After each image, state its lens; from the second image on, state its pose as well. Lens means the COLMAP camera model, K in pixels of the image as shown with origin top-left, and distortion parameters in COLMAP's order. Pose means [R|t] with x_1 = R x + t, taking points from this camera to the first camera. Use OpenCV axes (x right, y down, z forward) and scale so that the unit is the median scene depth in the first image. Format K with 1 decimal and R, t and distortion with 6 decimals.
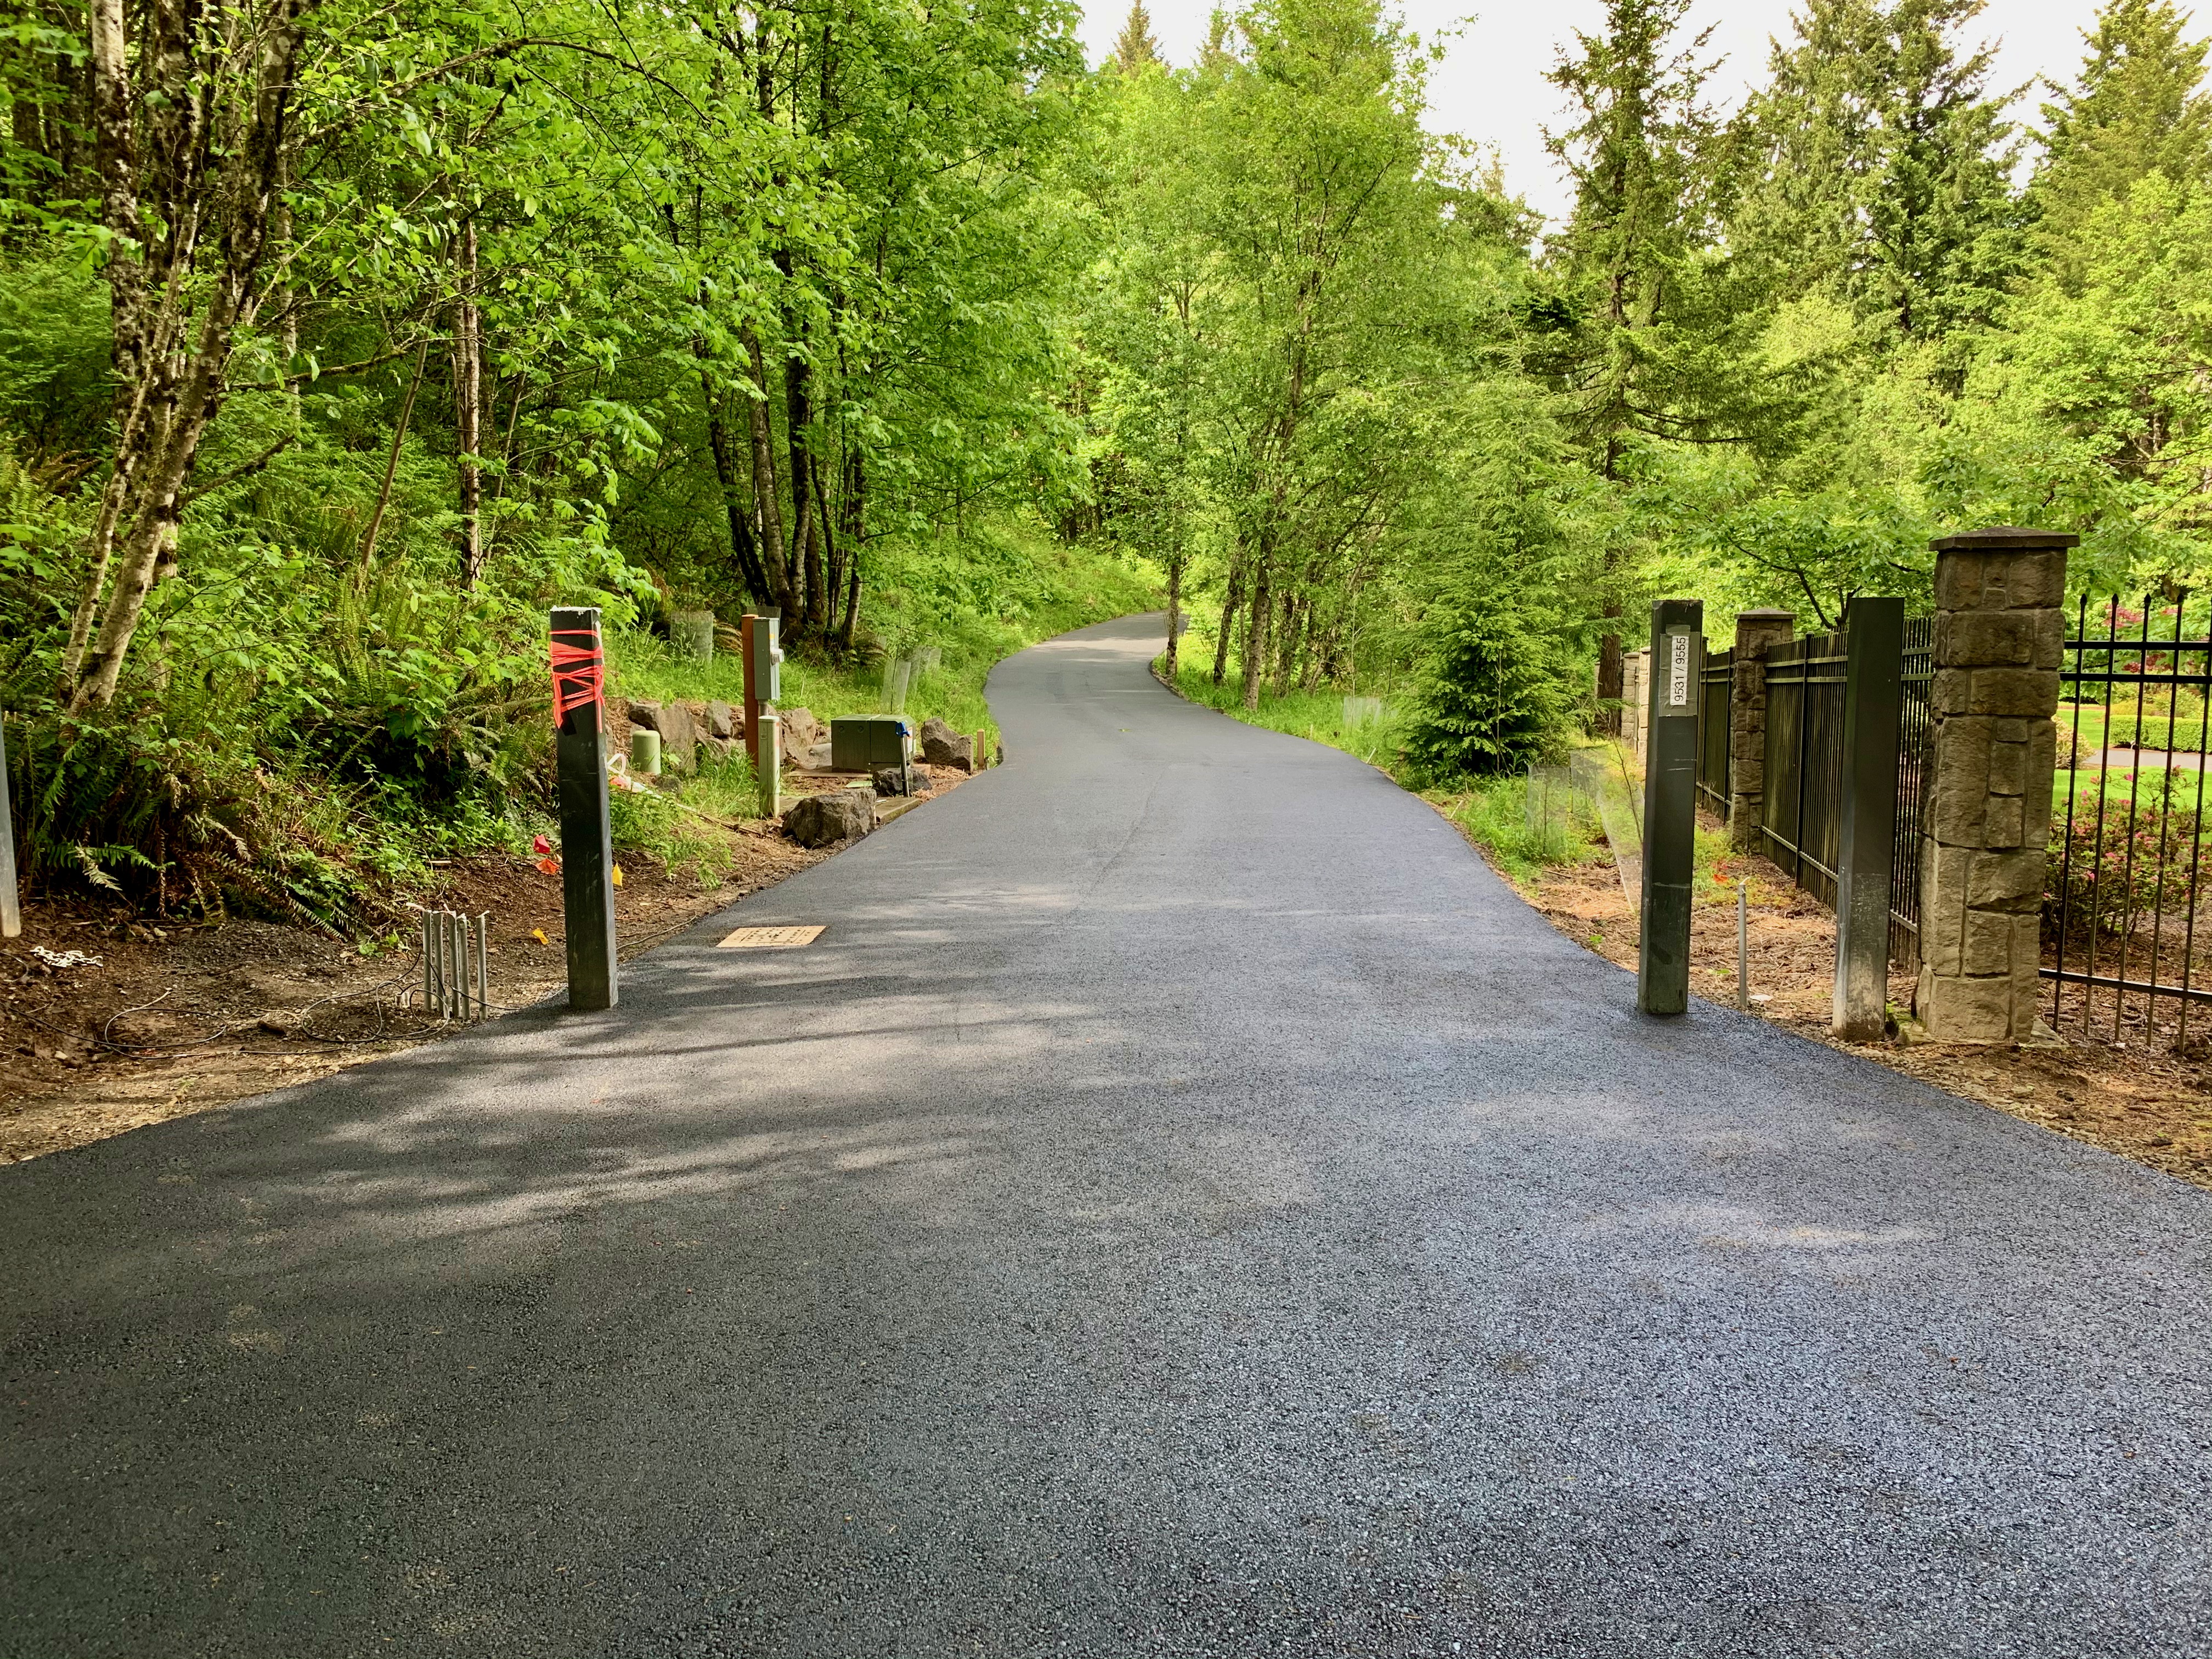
lens RADIAL K [[1616.2, 0, 1089.8], [0, 1616.2, 825.4], [0, 0, 1]] dist [0.005660, -0.023359]
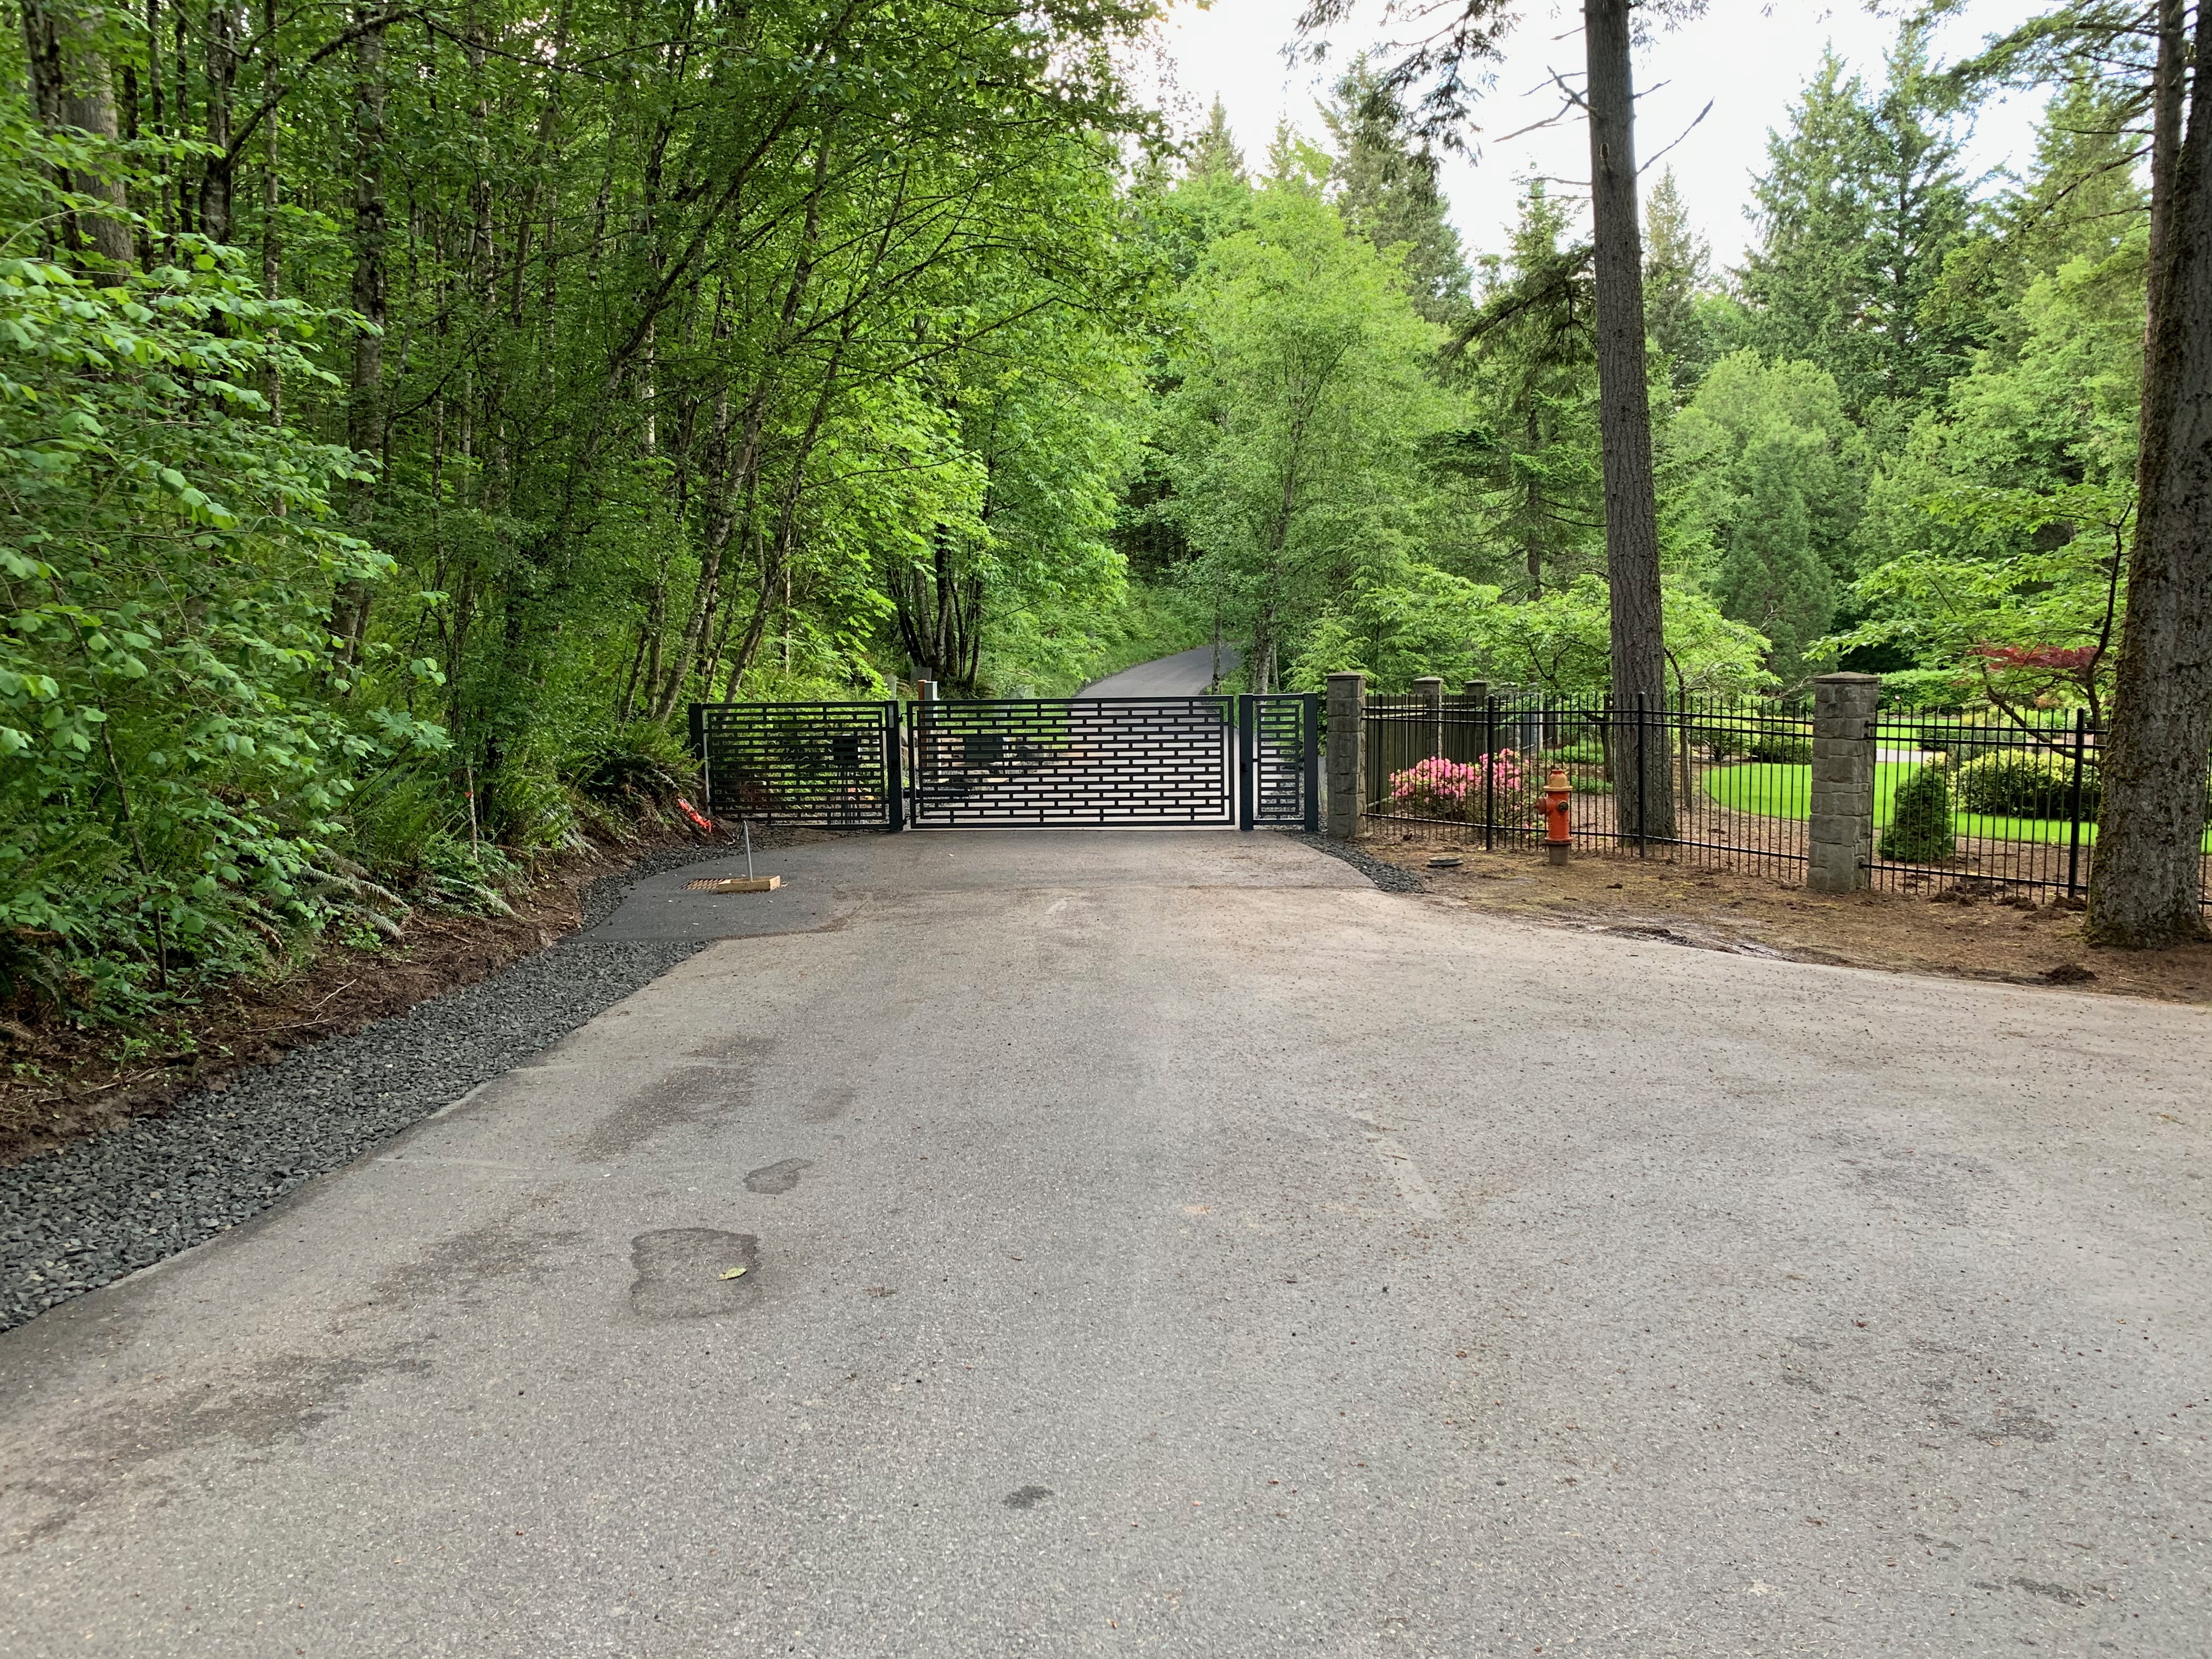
lens RADIAL K [[1616.2, 0, 1085.0], [0, 1616.2, 822.0], [0, 0, 1]] dist [0.005660, -0.023359]
pose [[0.997262, -0.002977, -0.073895, 0.099579], [0.002224, 0.999945, -0.010274, 0.046577], [0.073921, 0.010081, 0.997213, -0.735359]]
